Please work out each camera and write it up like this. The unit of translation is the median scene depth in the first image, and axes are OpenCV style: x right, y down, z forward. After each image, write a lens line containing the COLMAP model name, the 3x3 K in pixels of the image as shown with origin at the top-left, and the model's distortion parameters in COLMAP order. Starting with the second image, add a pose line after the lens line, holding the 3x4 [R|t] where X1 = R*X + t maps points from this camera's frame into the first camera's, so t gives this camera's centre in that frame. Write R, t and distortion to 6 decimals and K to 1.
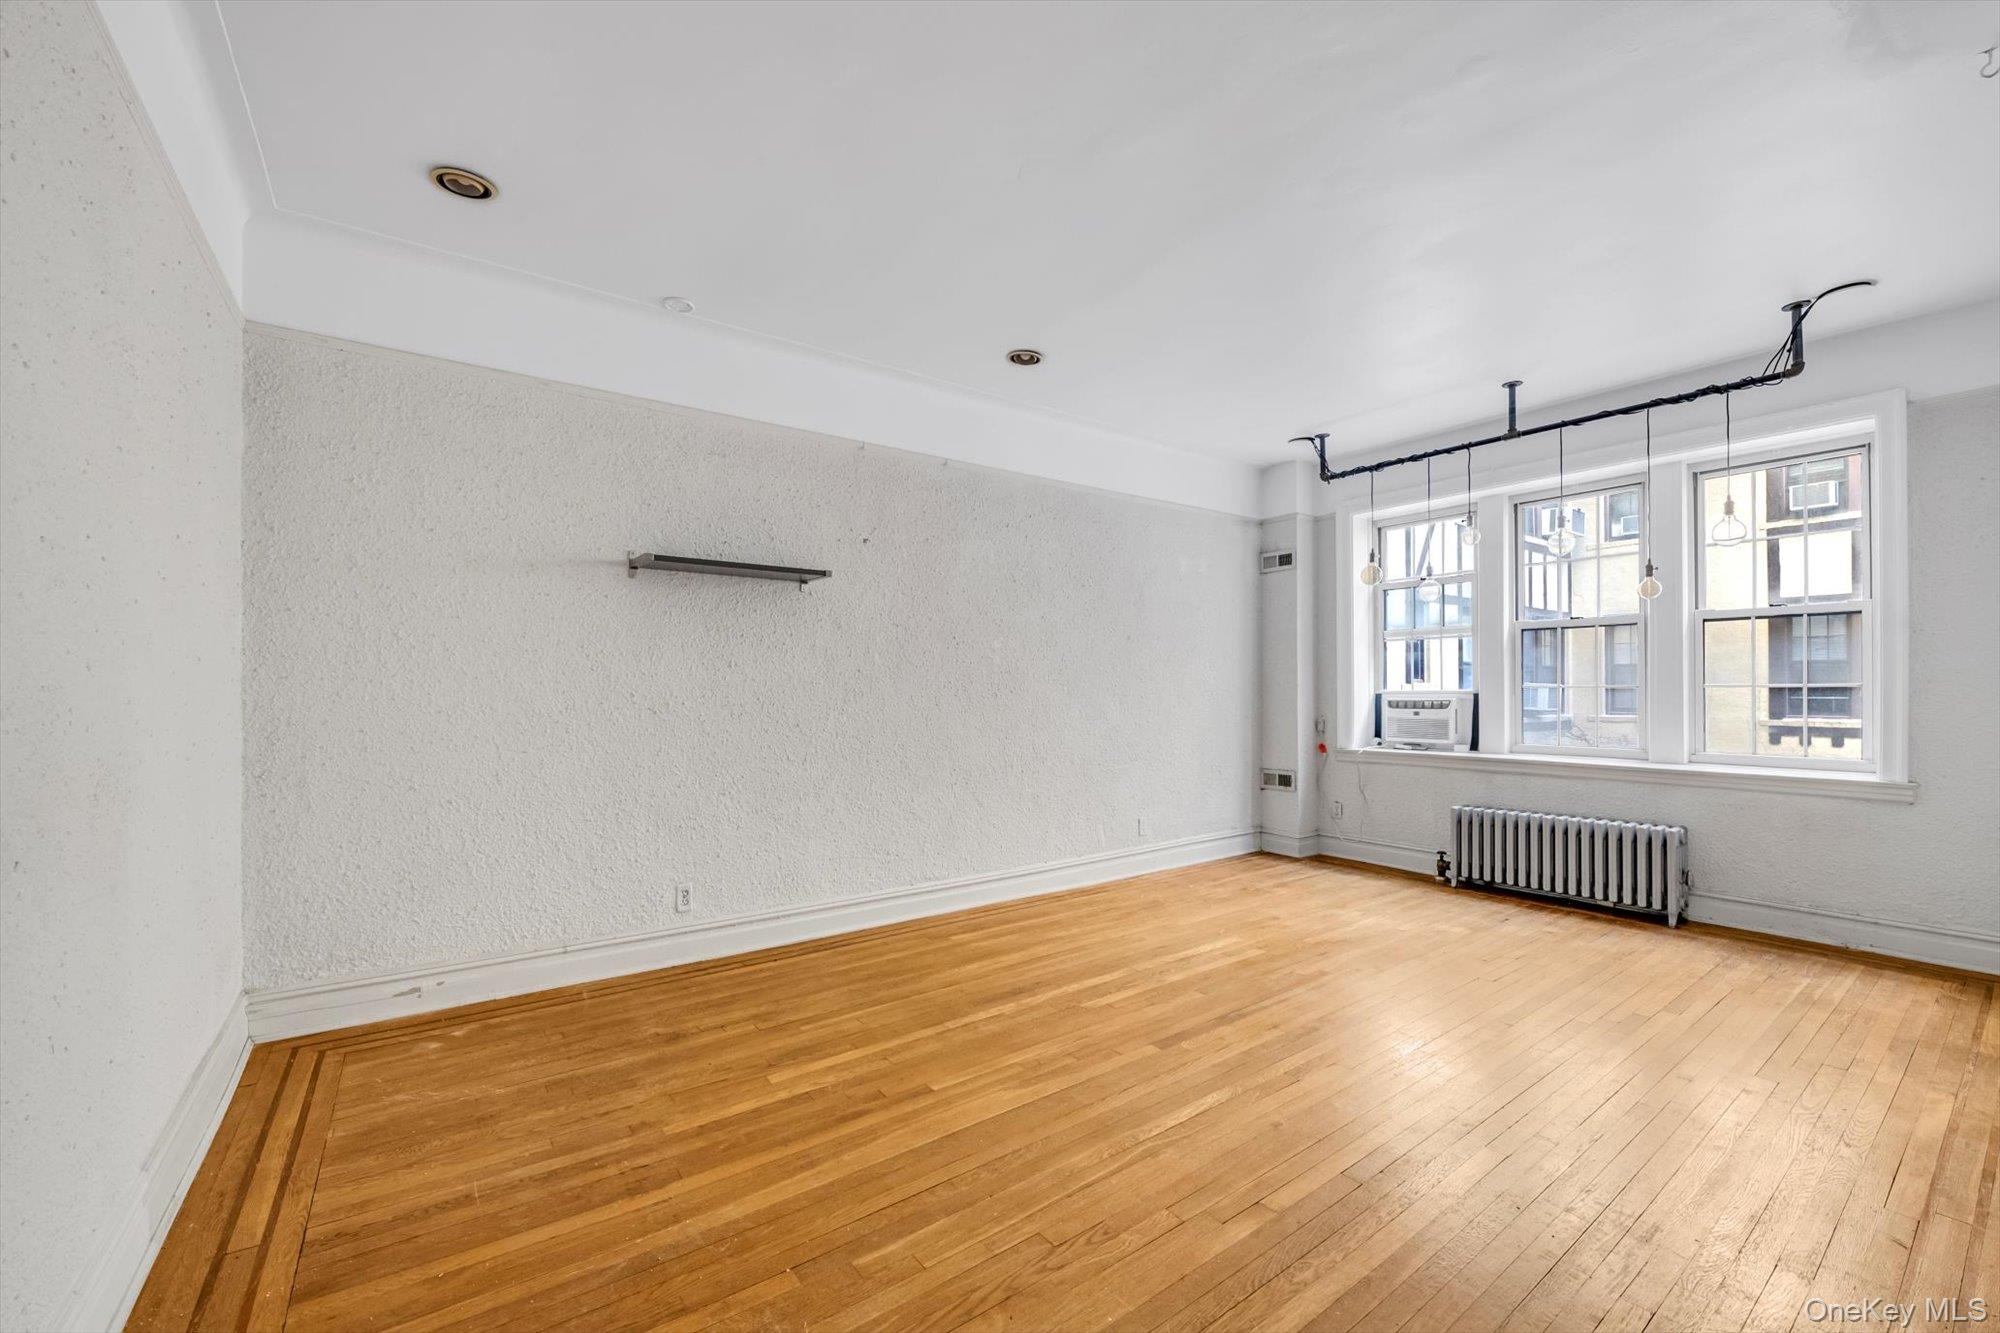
lens RADIAL K [[844.8, 0, 1000.0], [0, 844.8, 666.5], [0, 0, 1]] dist [0.002403, 0.000116]
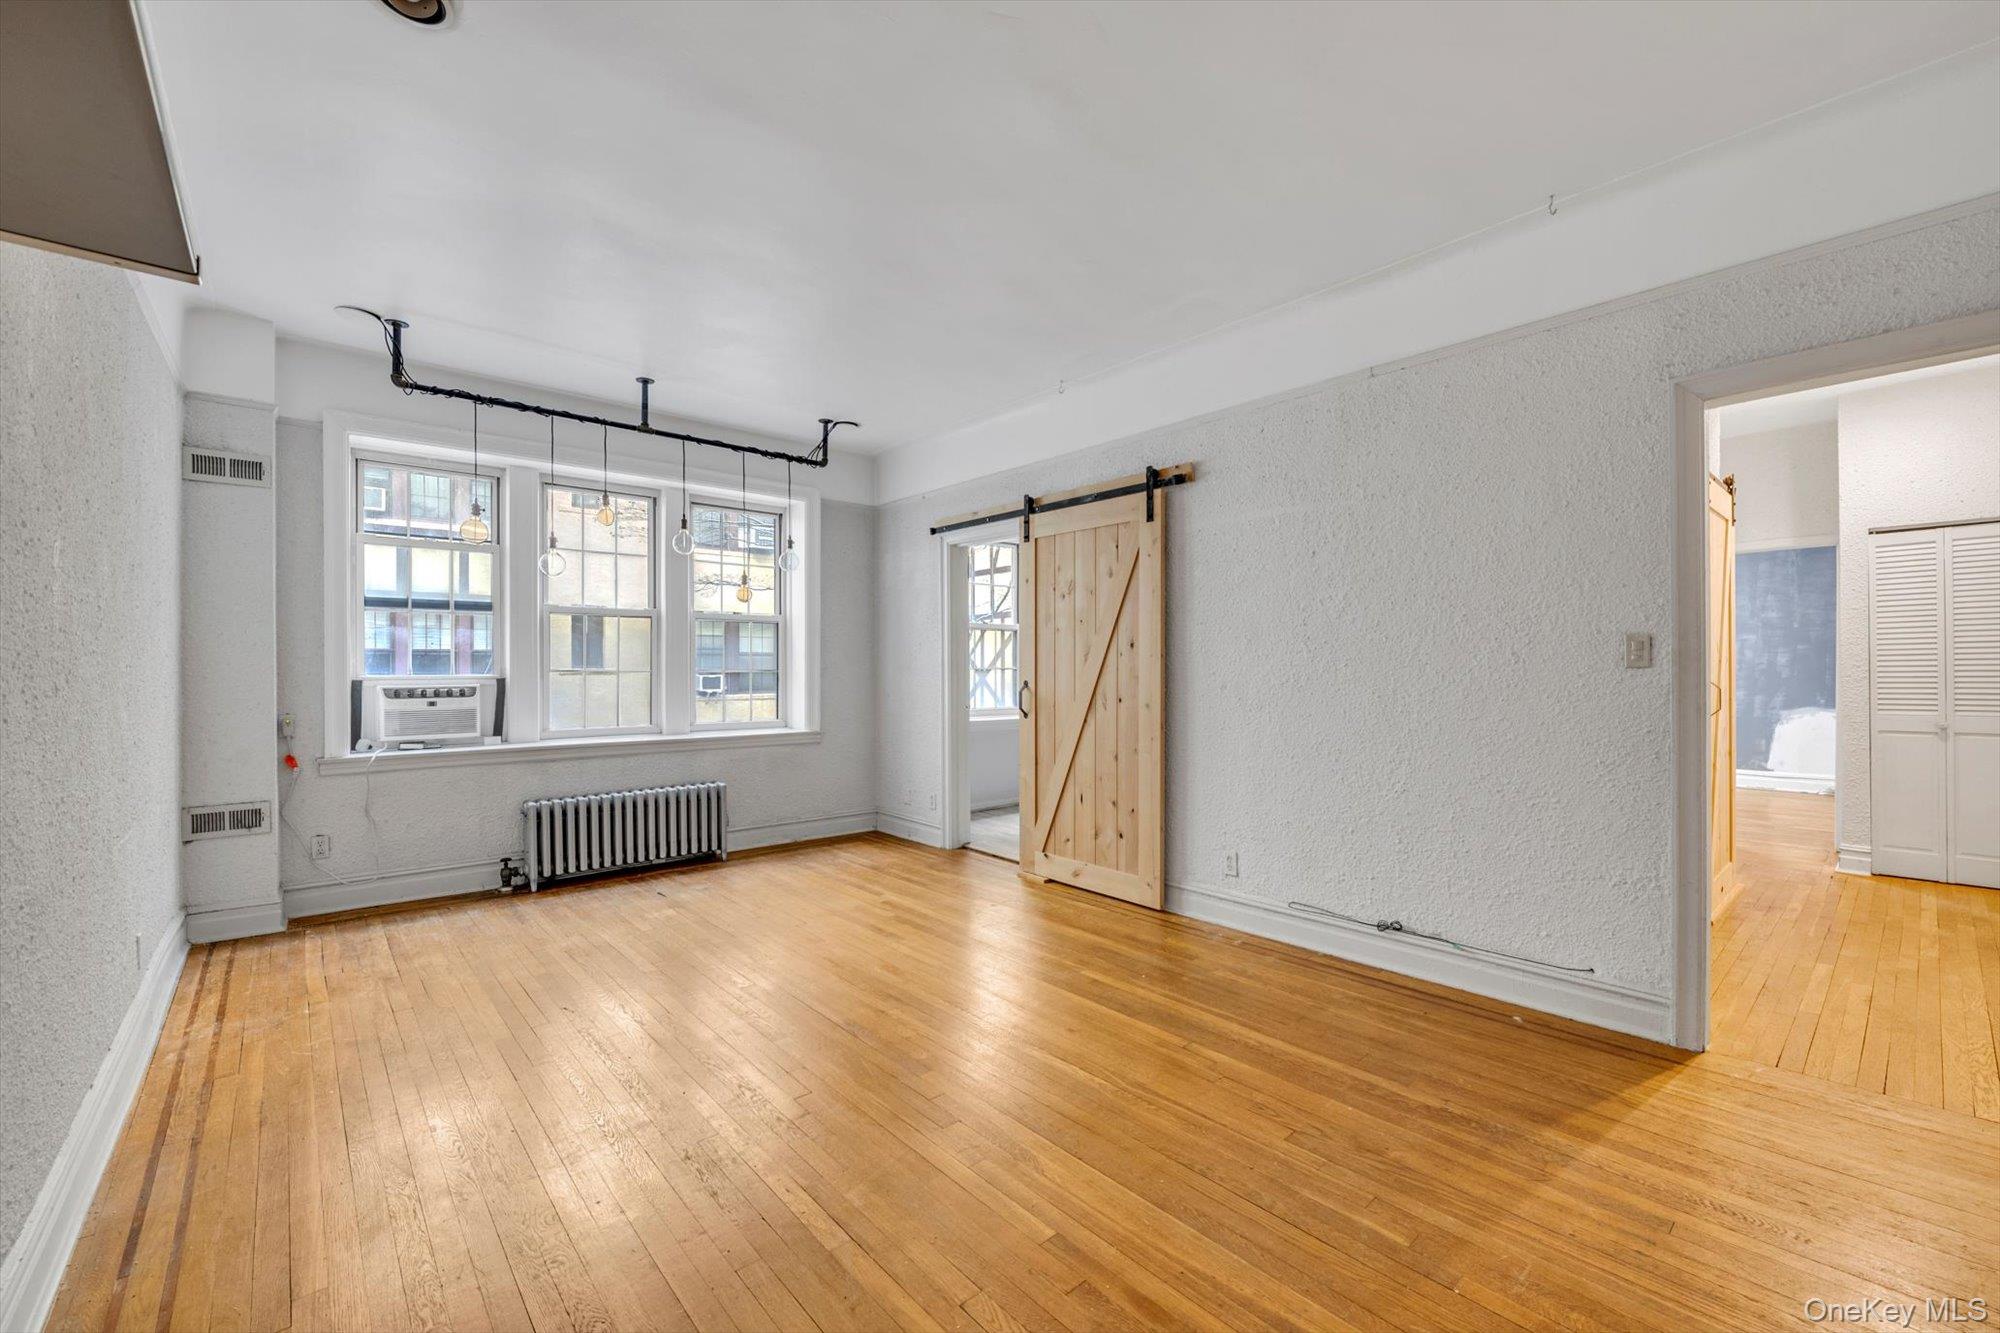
lens RADIAL K [[838.2, 0, 1000.0], [0, 838.2, 666.5], [0, 0, 1]] dist [-0.008617, -0.000132]
pose [[-0.127820, 0.008557, 0.991760, -0.425562], [-0.024534, 0.999630, -0.011787, 0.017279], [-0.991494, -0.025838, -0.127563, 0.630073]]
